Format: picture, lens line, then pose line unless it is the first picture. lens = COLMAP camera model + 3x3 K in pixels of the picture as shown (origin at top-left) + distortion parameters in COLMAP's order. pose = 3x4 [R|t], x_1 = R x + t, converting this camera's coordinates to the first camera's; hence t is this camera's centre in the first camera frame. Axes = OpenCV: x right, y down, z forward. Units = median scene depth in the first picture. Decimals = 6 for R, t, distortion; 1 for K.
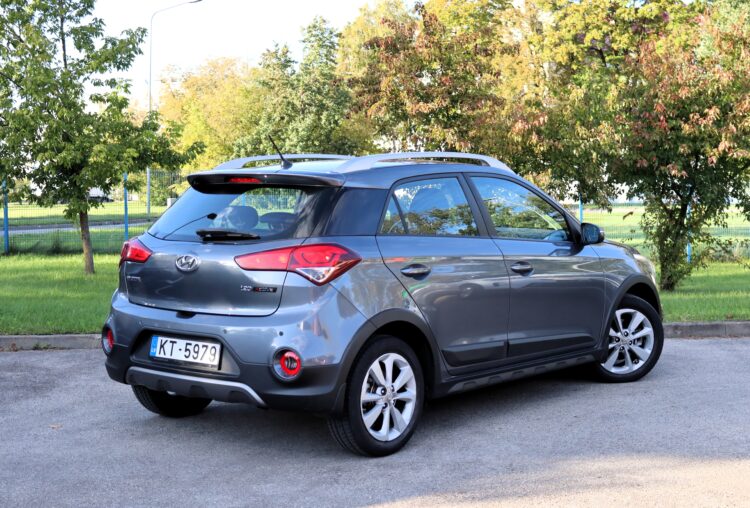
lens RADIAL K [[431.6, 0, 375.0], [0, 431.6, 254.0], [0, 0, 1]] dist [-0.027409, -0.000915]
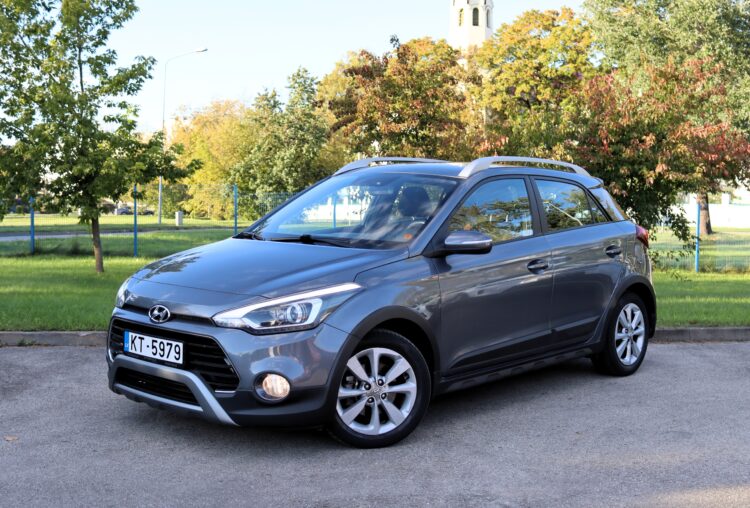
lens RADIAL K [[625.3, 0, 378.6], [0, 625.3, 249.7], [0, 0, 1]] dist [-0.166831, 0.152670]
pose [[0.999749, 0.014907, -0.016726, 0.100924], [-0.014771, 0.999857, 0.008210, -0.040030], [0.016846, -0.007961, 0.999826, -0.618576]]
